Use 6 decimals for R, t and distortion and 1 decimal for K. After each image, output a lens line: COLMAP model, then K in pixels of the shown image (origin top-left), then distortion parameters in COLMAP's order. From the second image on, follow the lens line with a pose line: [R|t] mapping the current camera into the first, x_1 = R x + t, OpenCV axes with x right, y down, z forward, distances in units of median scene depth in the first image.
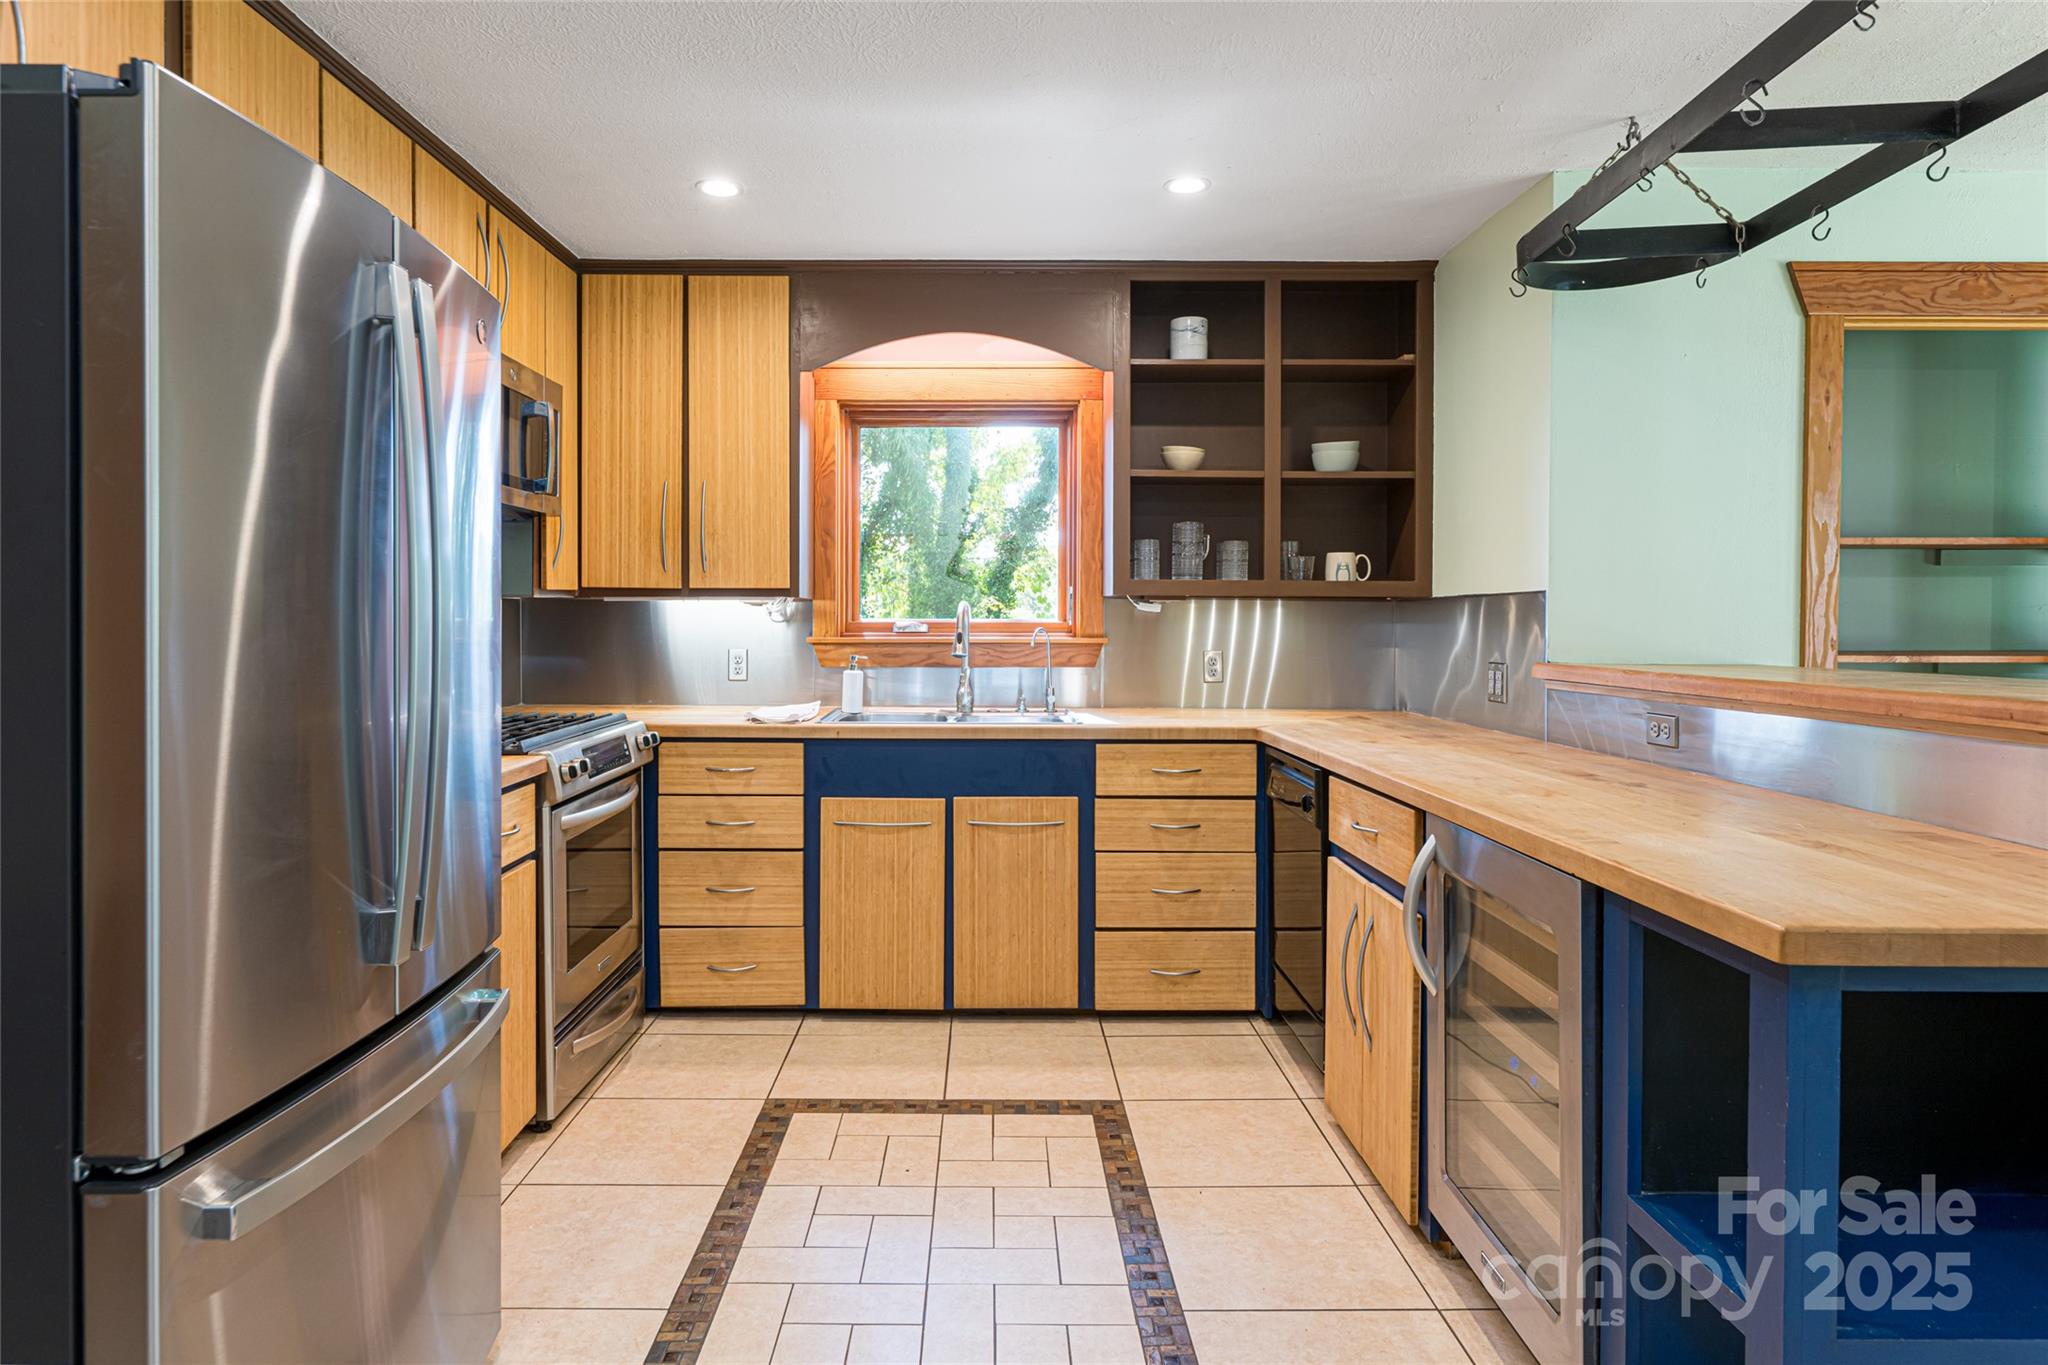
lens RADIAL K [[1136.2, 0, 1023.1], [0, 1136.2, 634.3], [0, 0, 1]] dist [0.000719, 0.000197]
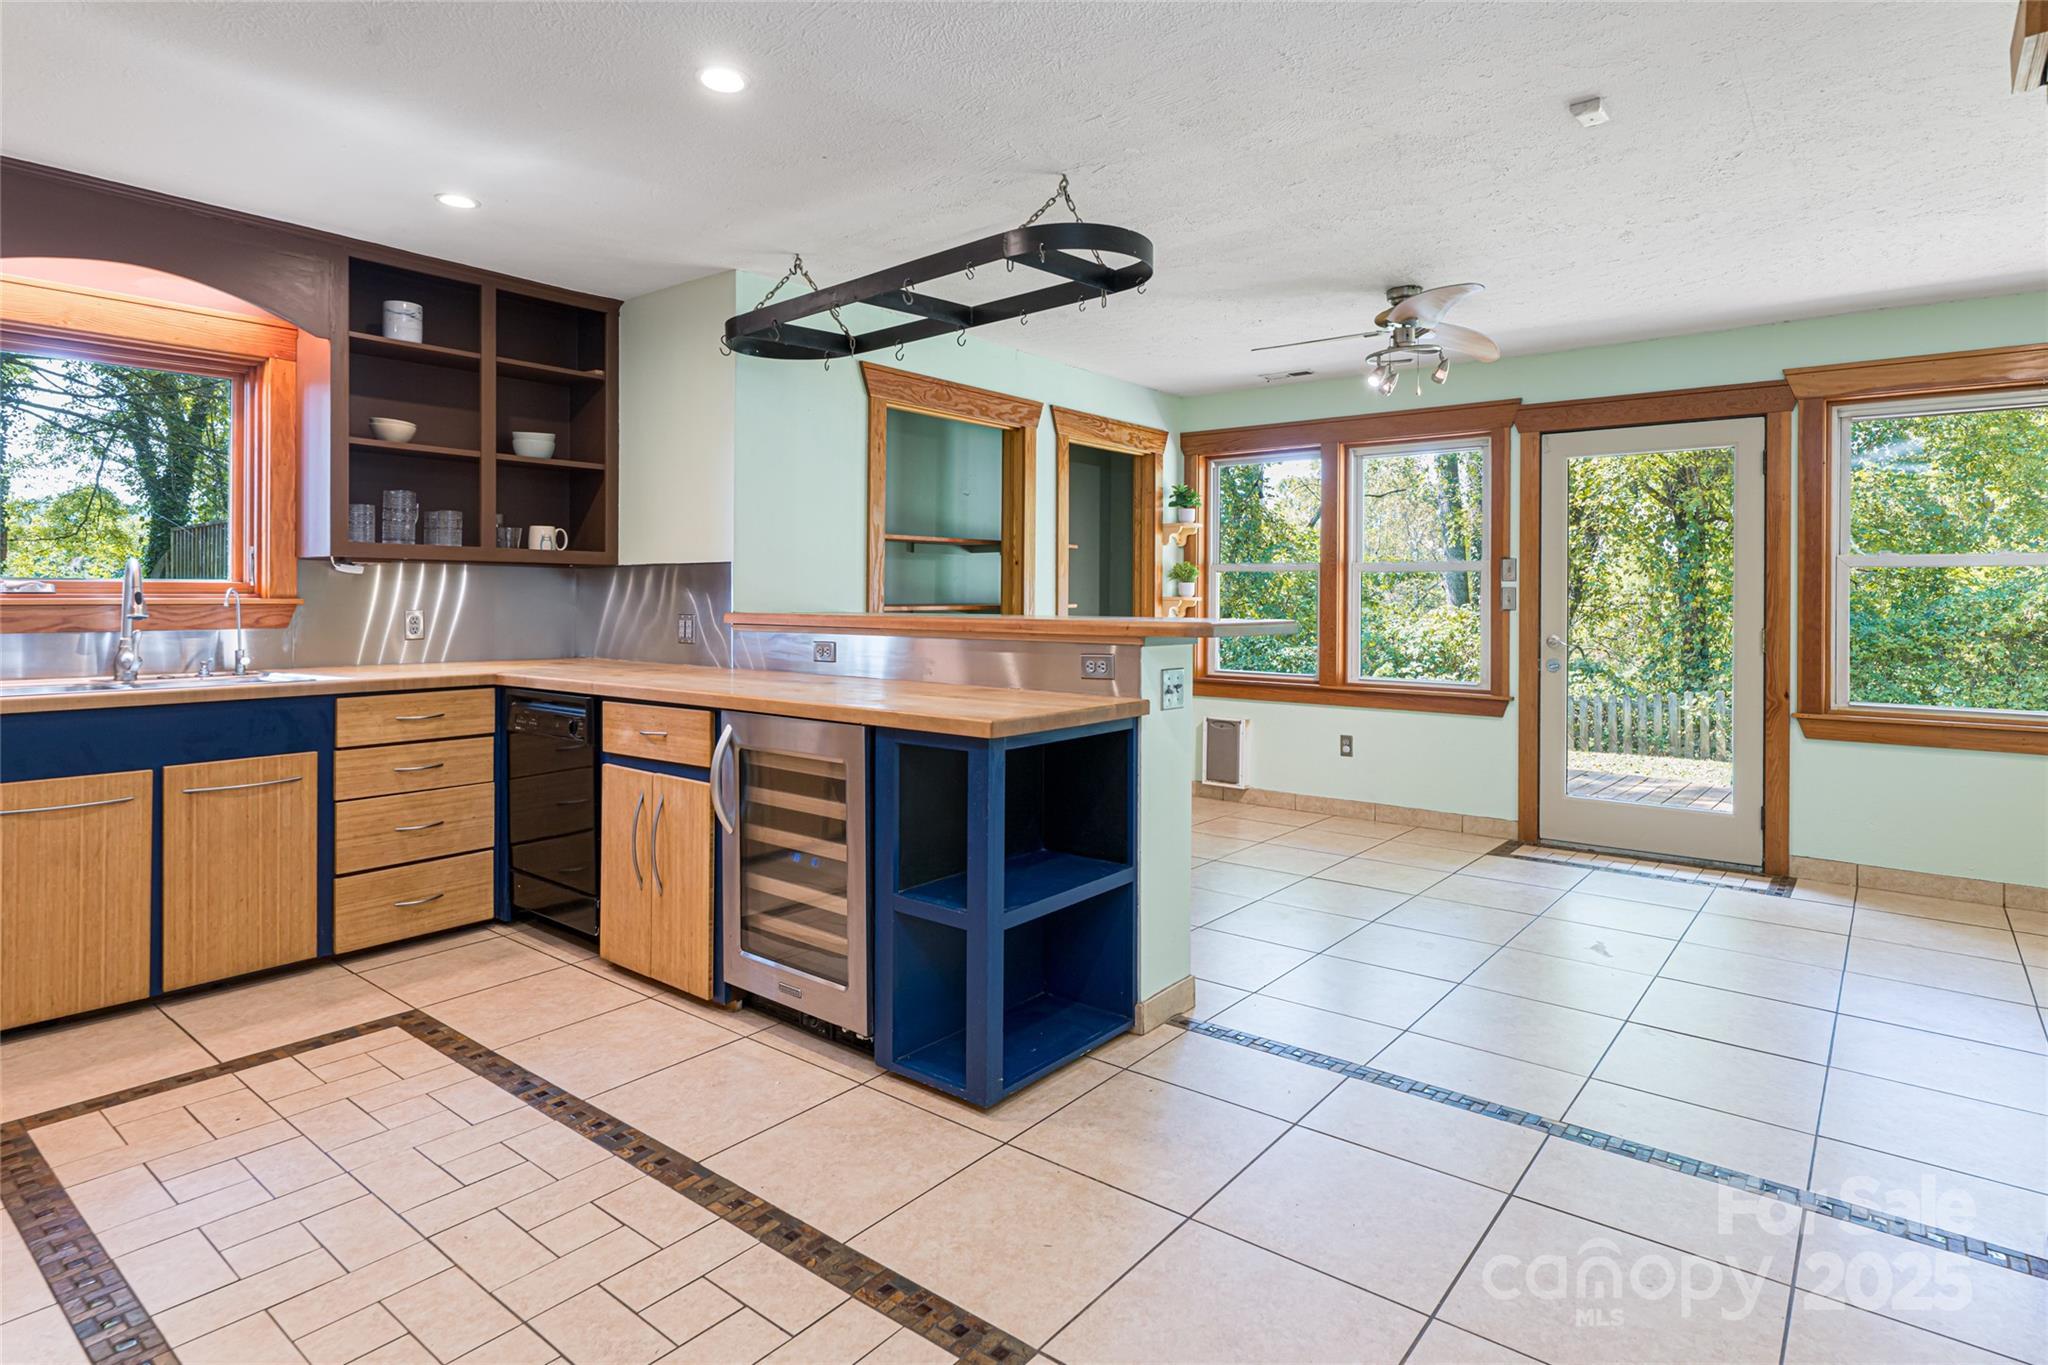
lens RADIAL K [[1087.5, 0, 1024.5], [0, 1087.5, 599.2], [0, 0, 1]] dist [-0.000143, 0.000019]
pose [[0.627488, -0.002428, 0.778622, -0.317323], [0.007302, 0.999970, -0.002767, 0.012769], [-0.778592, 0.007421, 0.627487, -0.118918]]
